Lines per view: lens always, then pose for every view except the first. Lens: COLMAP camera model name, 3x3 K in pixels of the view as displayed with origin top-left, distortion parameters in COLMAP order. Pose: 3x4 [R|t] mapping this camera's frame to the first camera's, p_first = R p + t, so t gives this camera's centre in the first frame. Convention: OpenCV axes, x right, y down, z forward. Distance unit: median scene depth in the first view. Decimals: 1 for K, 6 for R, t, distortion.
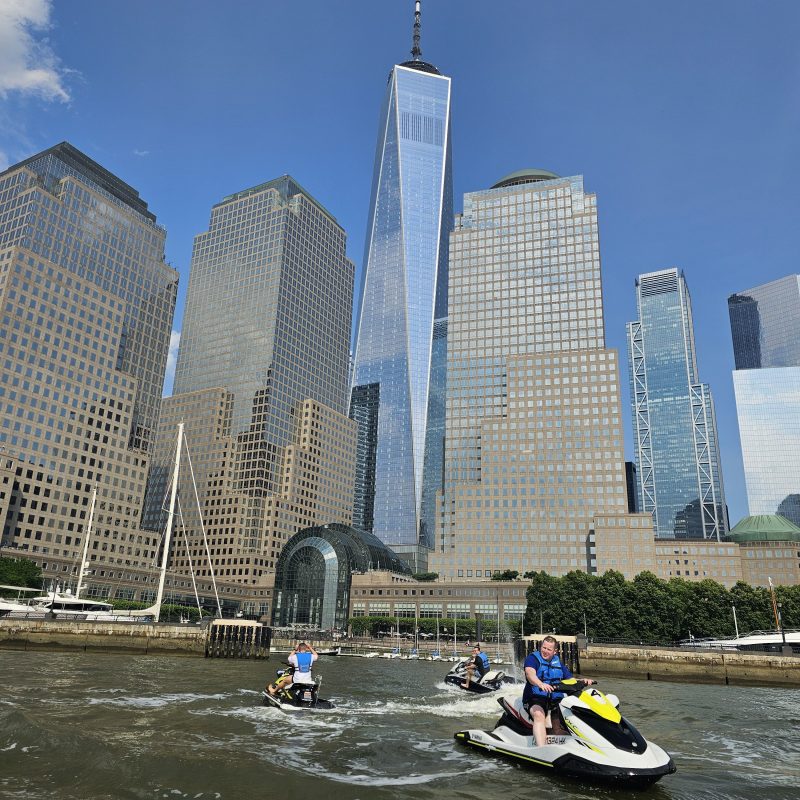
lens RADIAL K [[710.0, 0, 400.0], [0, 710.0, 400.0], [0, 0, 1]] dist [0.012351, -0.009034]
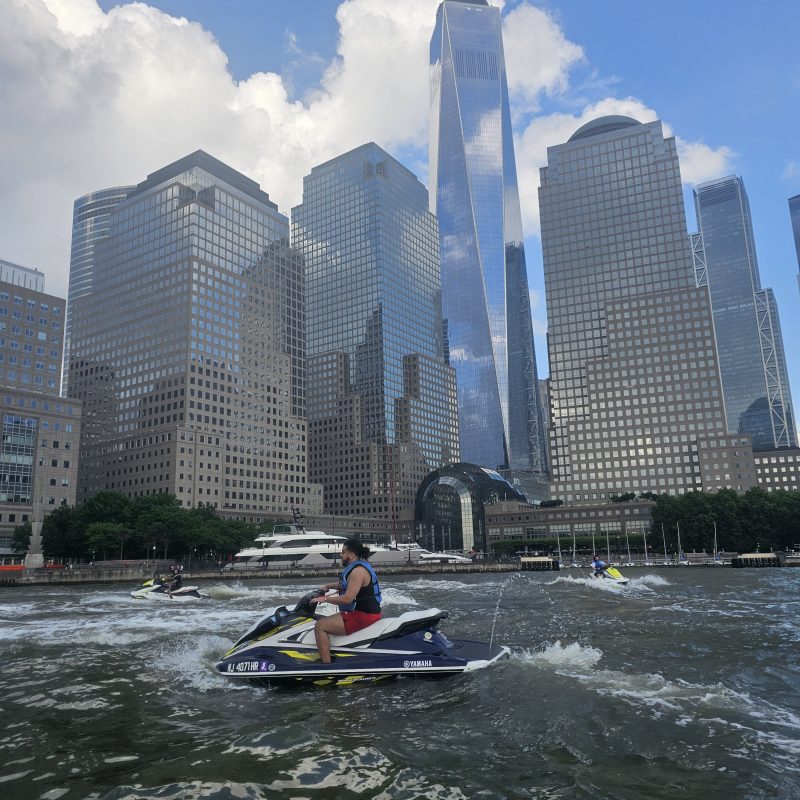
lens RADIAL K [[710.0, 0, 400.0], [0, 710.0, 400.0], [0, 0, 1]] dist [0.012351, -0.009034]
pose [[0.994467, -0.084743, -0.062080, -0.111554], [0.091118, 0.989933, 0.108310, -0.060029], [0.052276, -0.113368, 0.992177, -0.132374]]
